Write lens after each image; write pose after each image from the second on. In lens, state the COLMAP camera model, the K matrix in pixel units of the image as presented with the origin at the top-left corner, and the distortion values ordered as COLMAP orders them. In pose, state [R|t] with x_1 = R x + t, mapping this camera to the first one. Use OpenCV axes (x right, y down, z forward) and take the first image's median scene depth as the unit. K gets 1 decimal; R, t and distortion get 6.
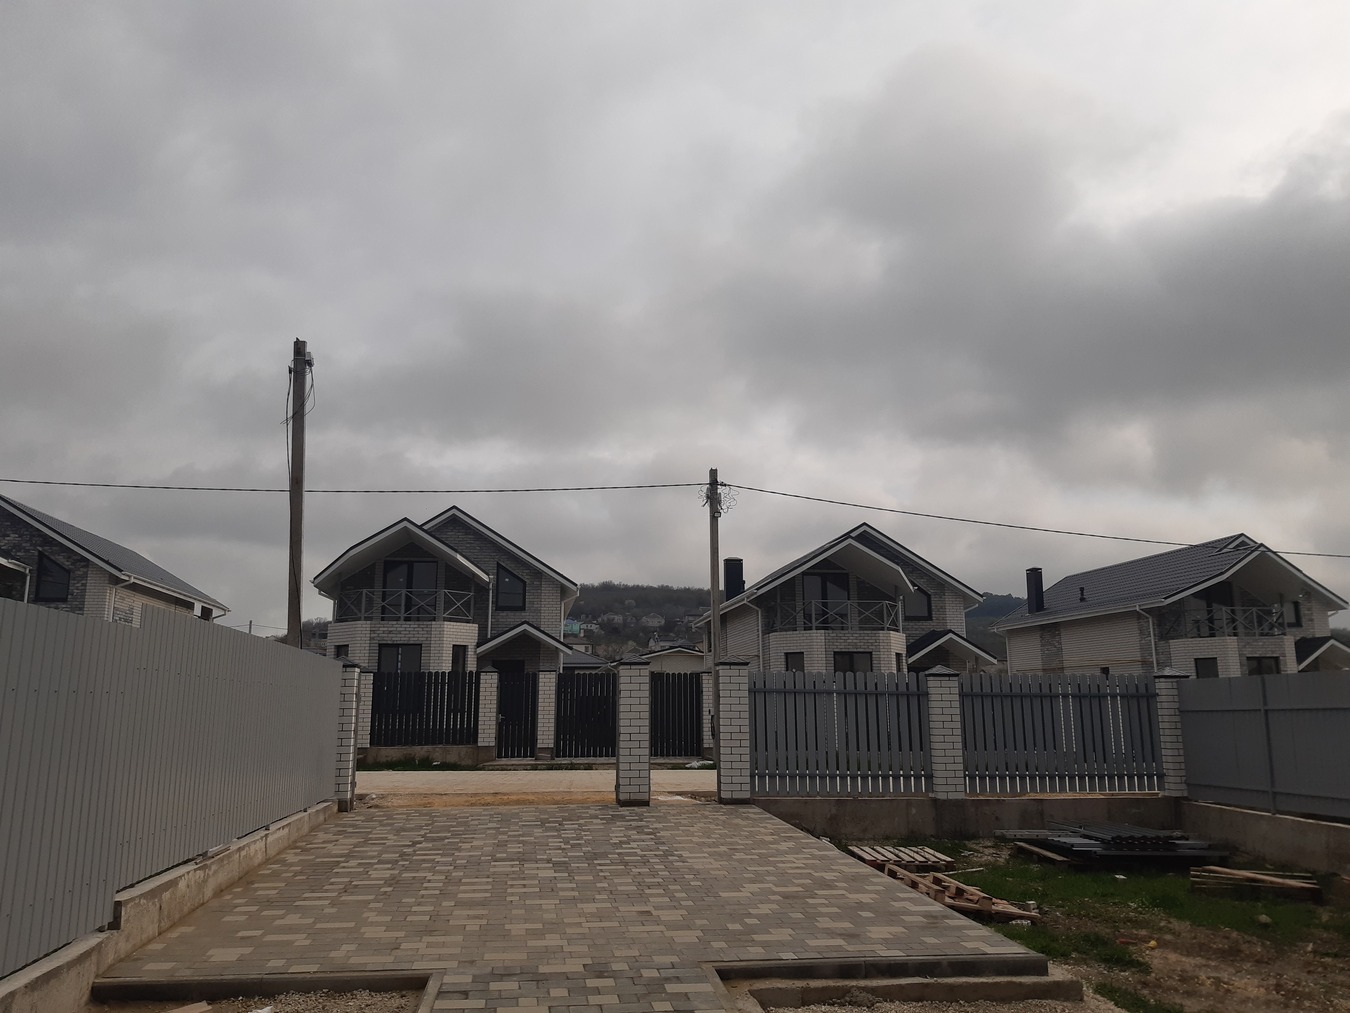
lens RADIAL K [[1030.7, 0, 675.0], [0, 1030.7, 506.5], [0, 0, 1]] dist [0.108566, -0.198705]
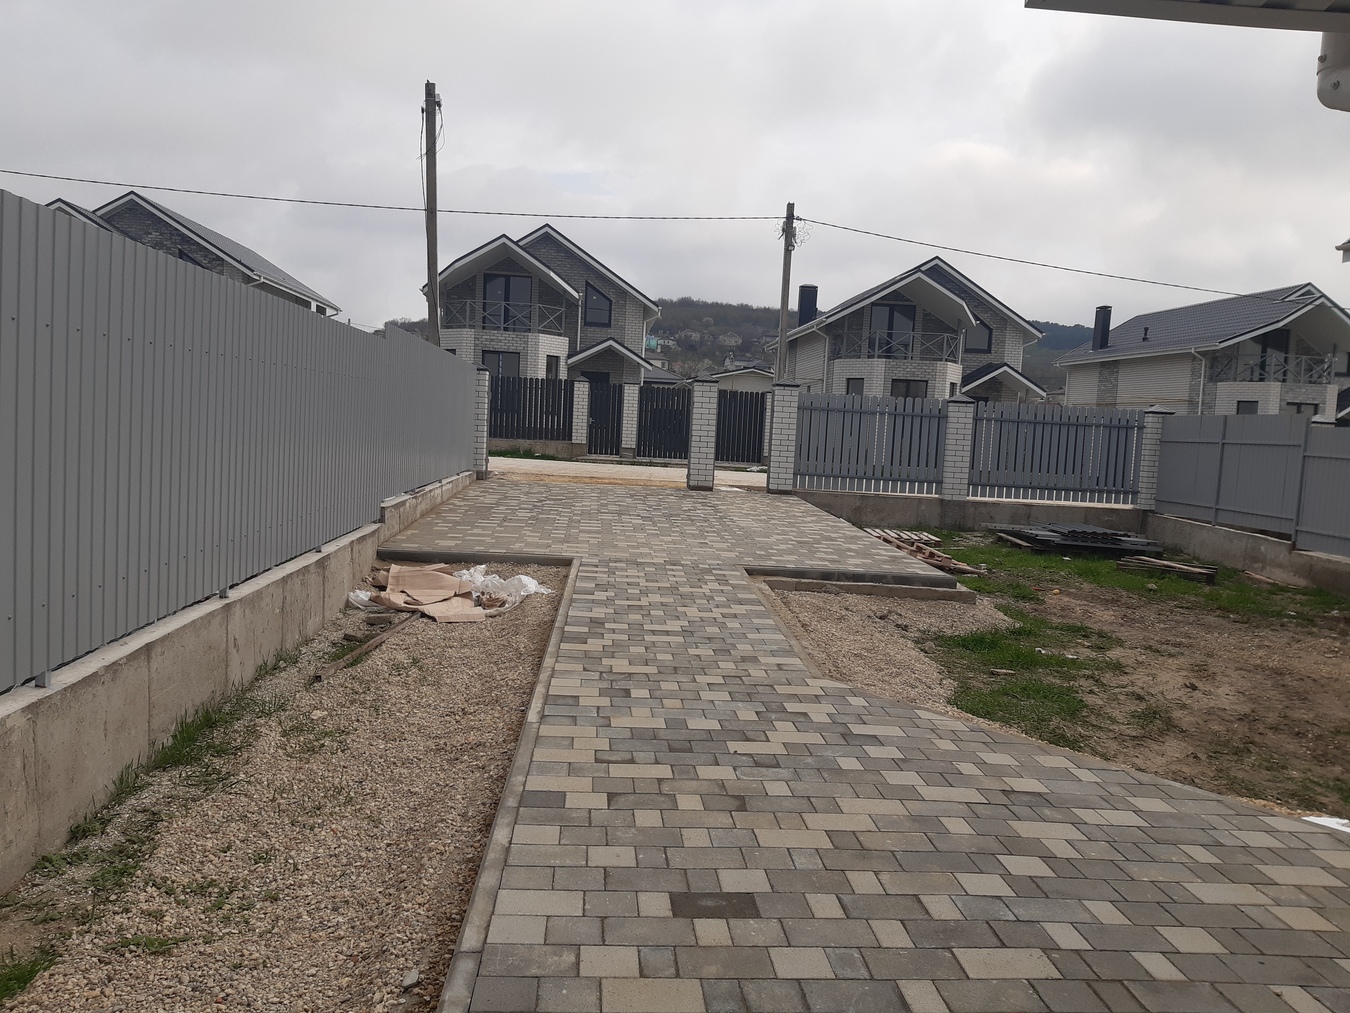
lens RADIAL K [[1030.7, 0, 675.0], [0, 1030.7, 506.5], [0, 0, 1]] dist [0.108566, -0.198705]
pose [[0.996039, 0.060413, -0.065250, 0.005913], [-0.040704, 0.962149, 0.269469, -0.015776], [0.079060, -0.265745, 0.960796, -0.104495]]
